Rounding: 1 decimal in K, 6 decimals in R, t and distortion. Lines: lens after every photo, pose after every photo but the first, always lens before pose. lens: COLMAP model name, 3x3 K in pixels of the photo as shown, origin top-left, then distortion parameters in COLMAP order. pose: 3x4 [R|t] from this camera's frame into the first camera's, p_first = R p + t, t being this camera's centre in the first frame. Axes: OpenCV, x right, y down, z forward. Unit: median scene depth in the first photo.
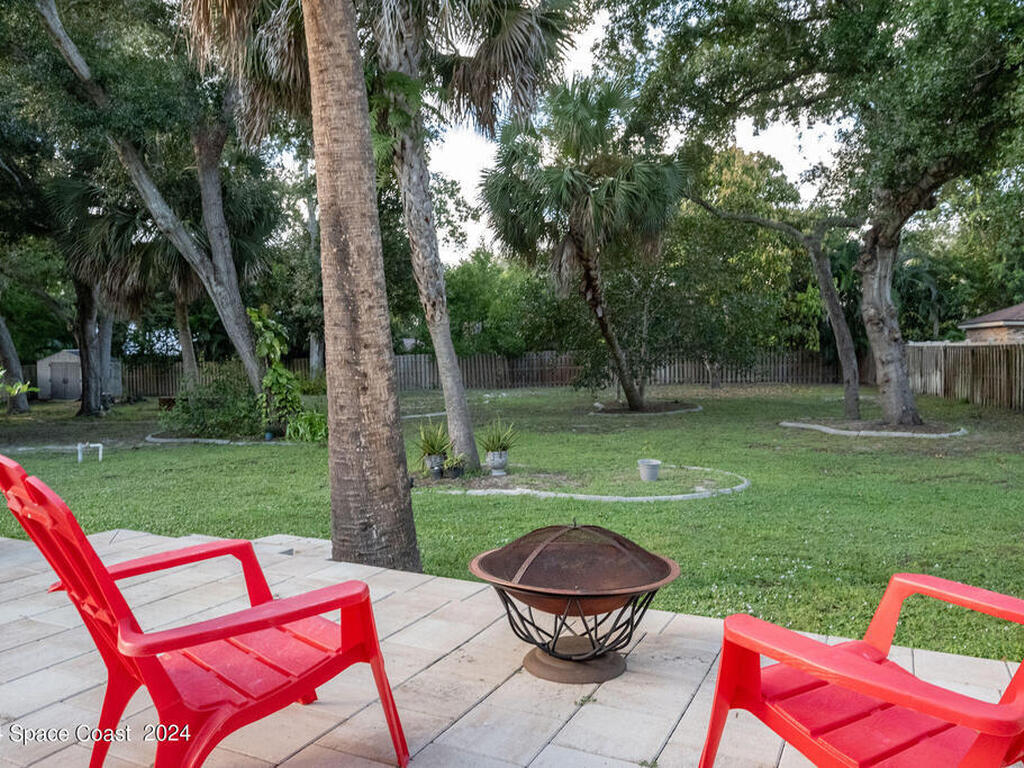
lens RADIAL K [[738.0, 0, 512.0], [0, 738.0, 384.0], [0, 0, 1]] dist [0.000383, 0.000012]
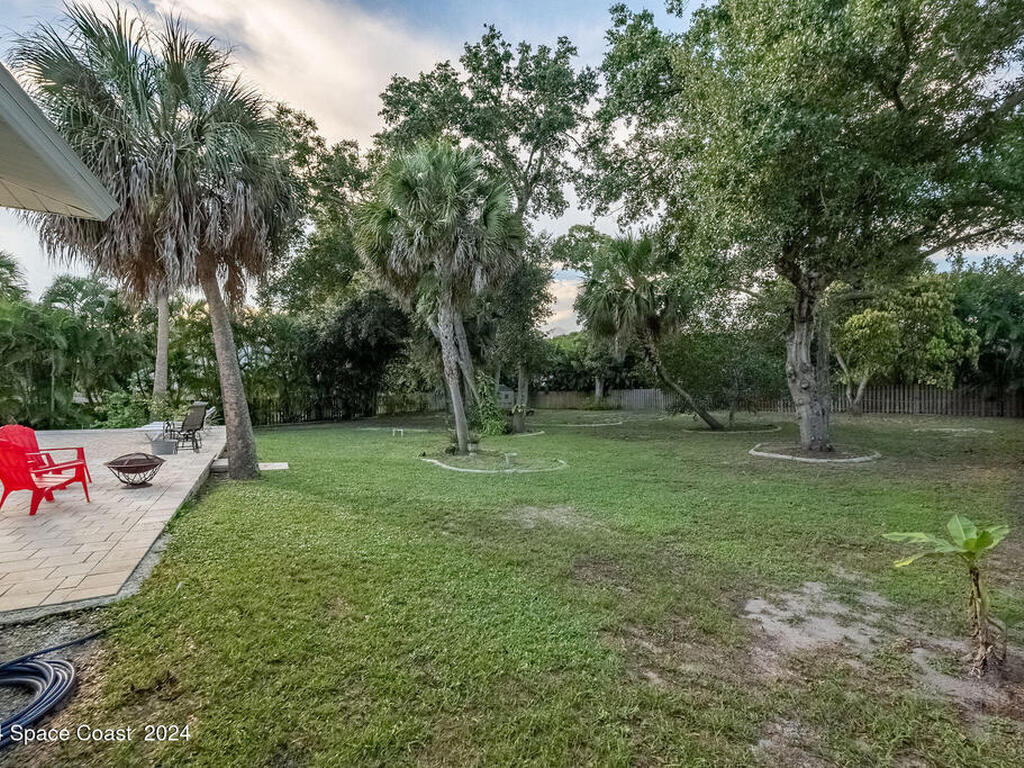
lens RADIAL K [[455.0, 0, 509.8], [0, 455.0, 384.0], [0, 0, 1]] dist [-0.003087, -0.000170]
pose [[0.811155, -0.001496, -0.584829, 0.562116], [-0.021913, 0.999217, -0.032949, -0.027668], [0.584420, 0.039542, 0.810487, -0.013979]]
